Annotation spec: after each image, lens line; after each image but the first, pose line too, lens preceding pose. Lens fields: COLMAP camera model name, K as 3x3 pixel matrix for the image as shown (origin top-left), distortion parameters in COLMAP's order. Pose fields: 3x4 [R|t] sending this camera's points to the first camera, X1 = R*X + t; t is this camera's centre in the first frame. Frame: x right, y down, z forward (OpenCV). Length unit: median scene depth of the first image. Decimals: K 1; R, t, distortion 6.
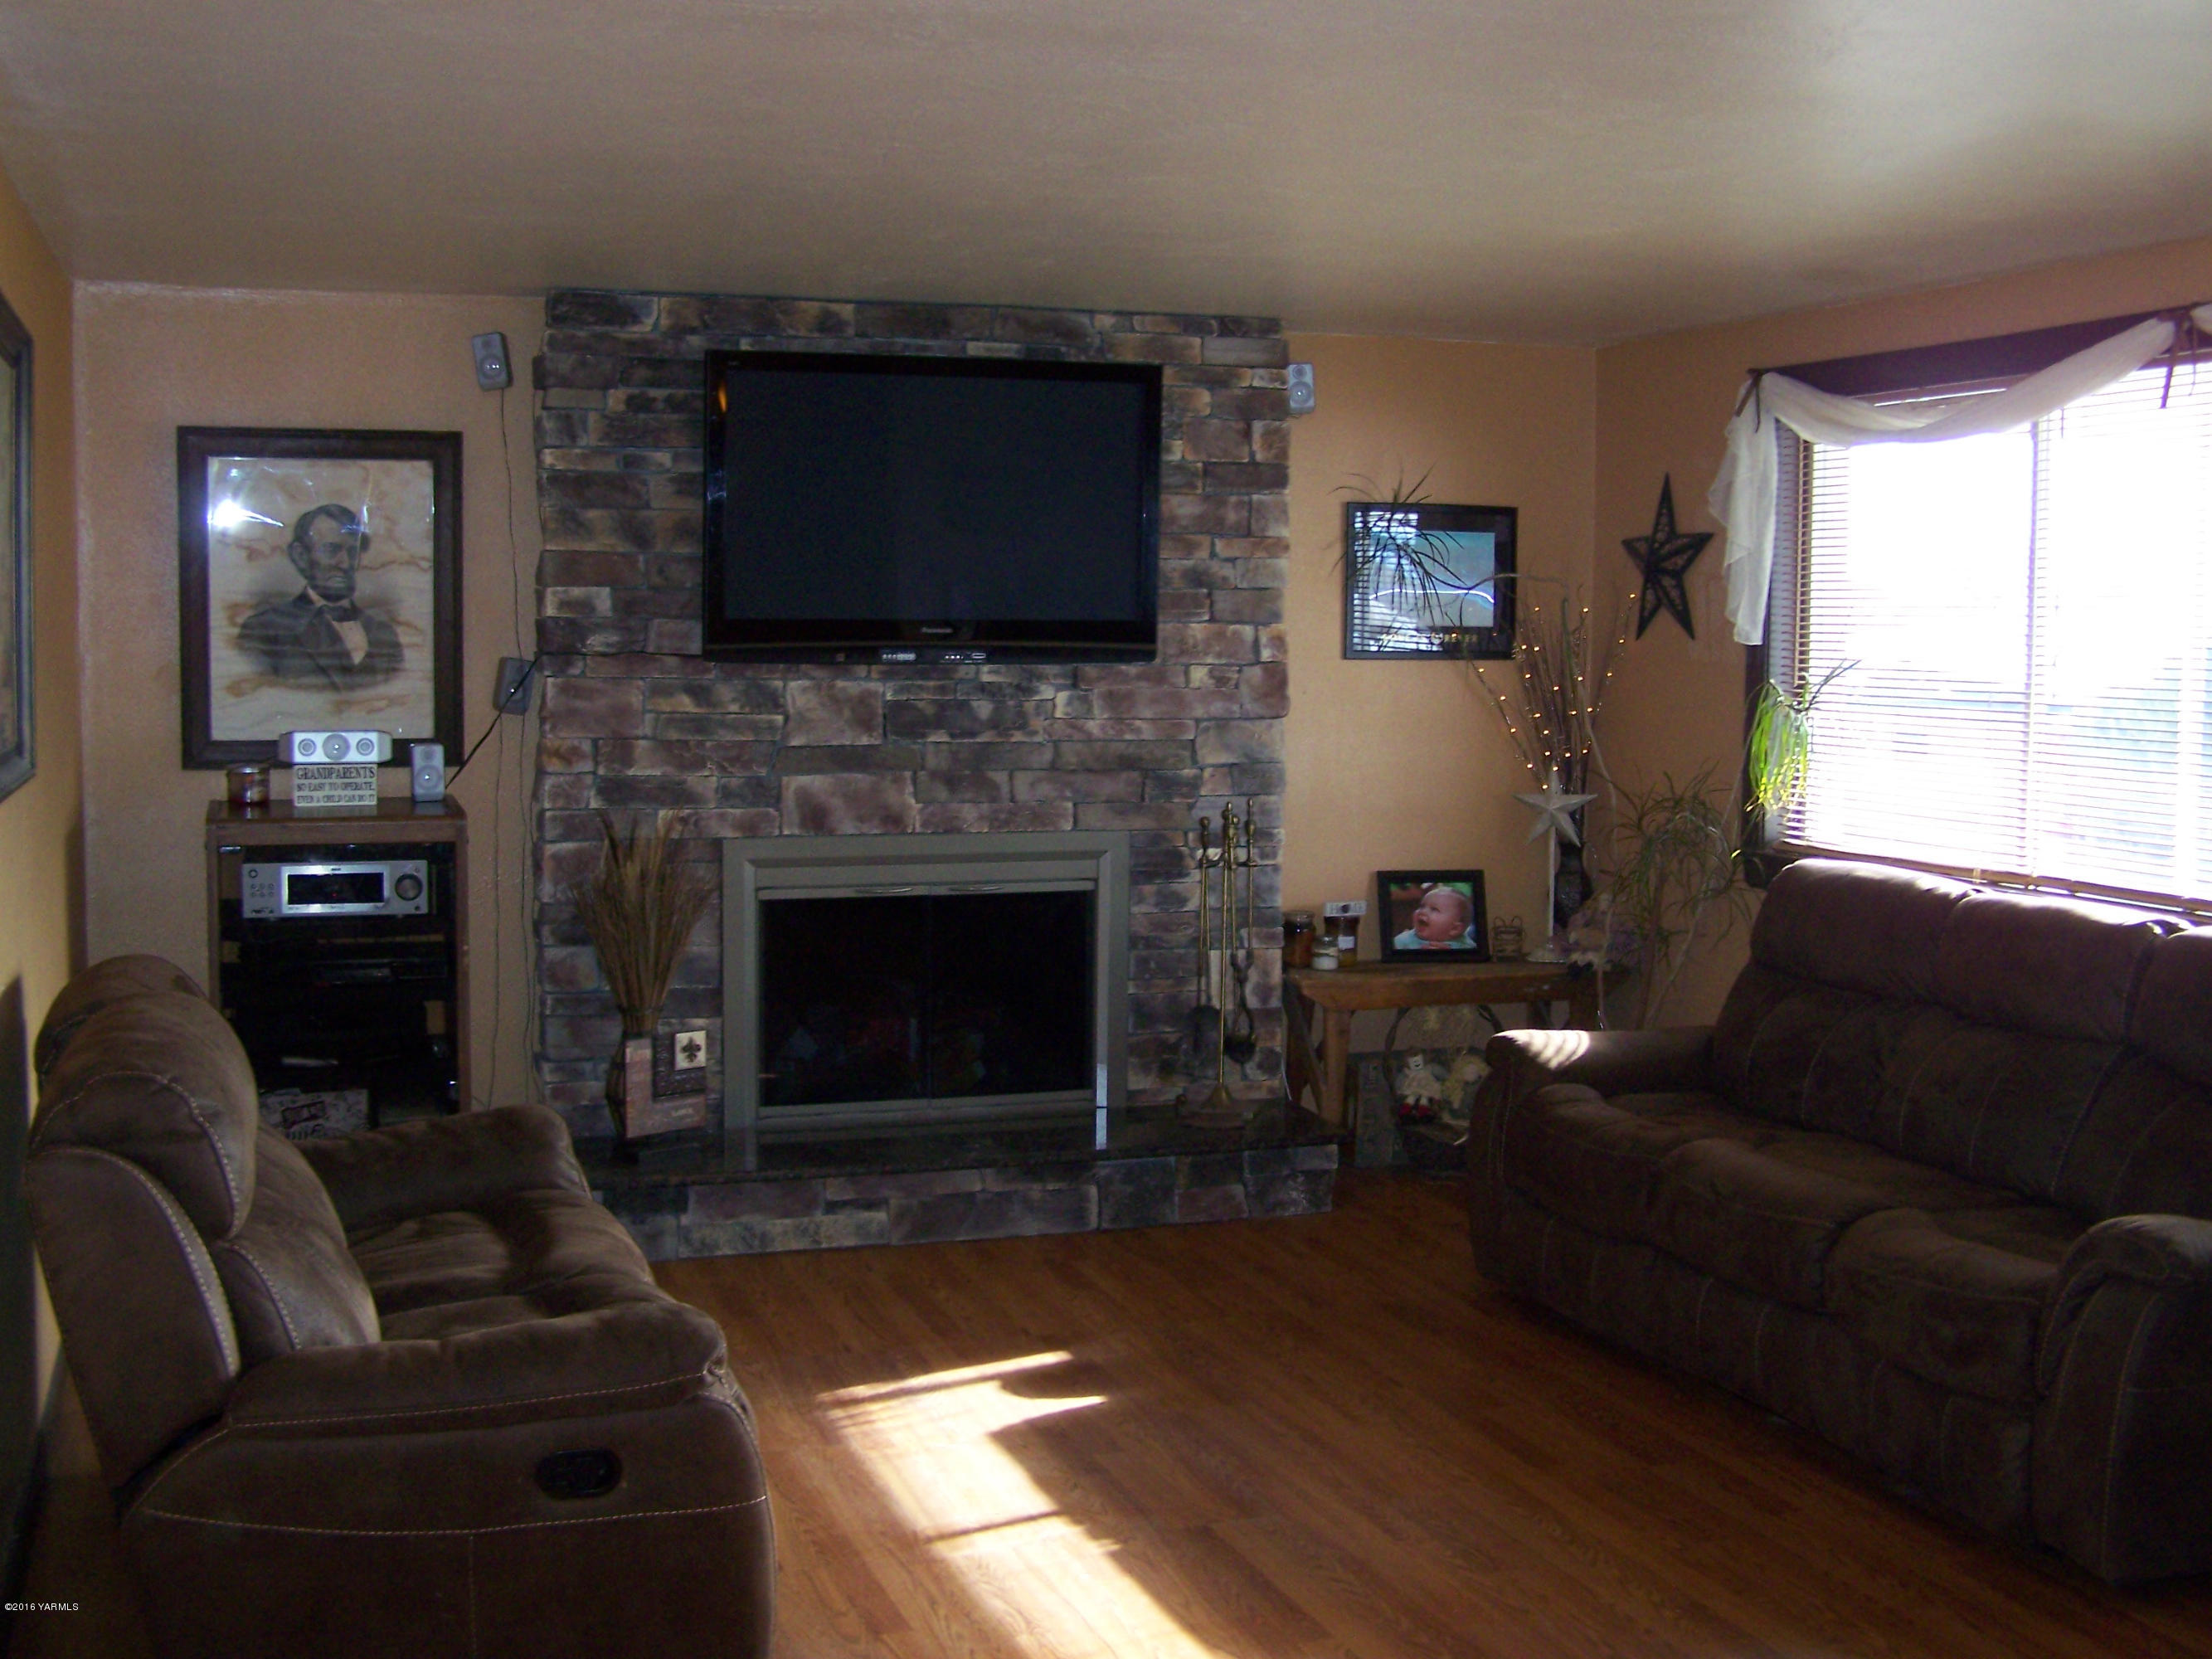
lens RADIAL K [[2508.1, 0, 1099.0], [0, 2508.1, 819.8], [0, 0, 1]] dist [-0.200929, 0.409479]
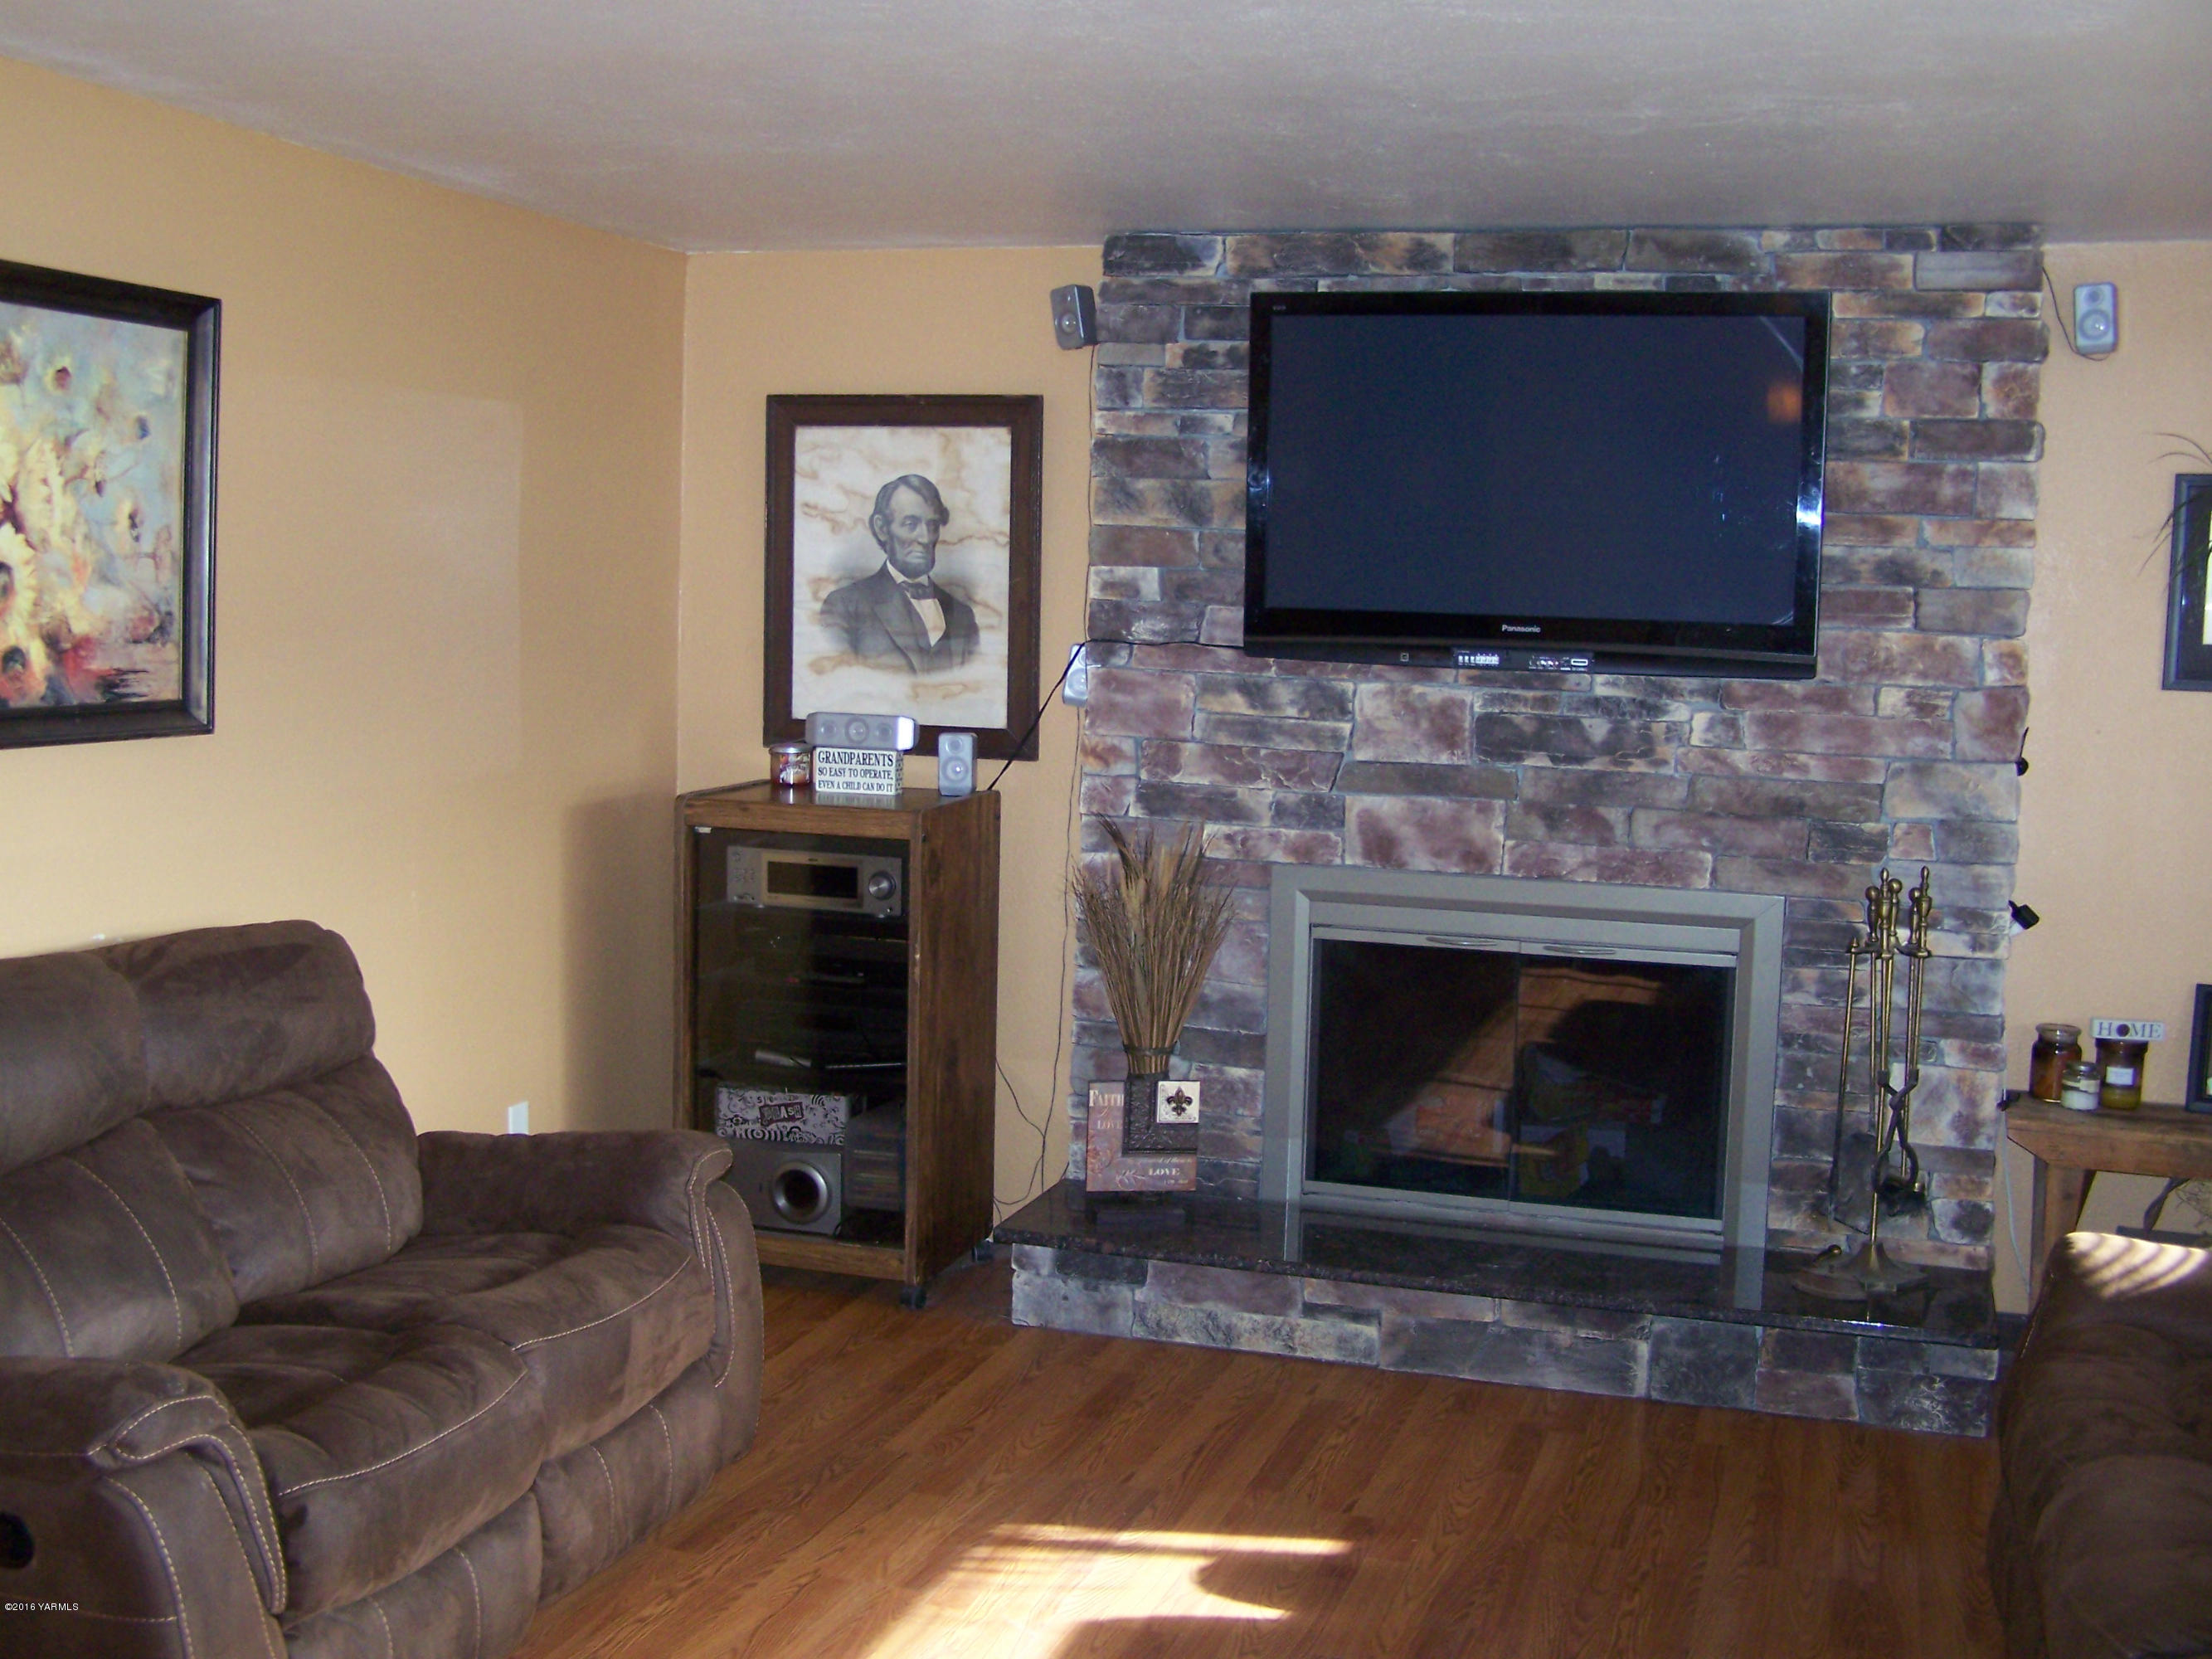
lens RADIAL K [[2508.1, 0, 1099.0], [0, 2508.1, 819.8], [0, 0, 1]] dist [-0.200929, 0.409479]
pose [[0.799364, 0.069563, -0.596806, 0.311540], [-0.073837, 0.997120, 0.017326, -0.017630], [0.596292, 0.030217, 0.802198, 0.270350]]
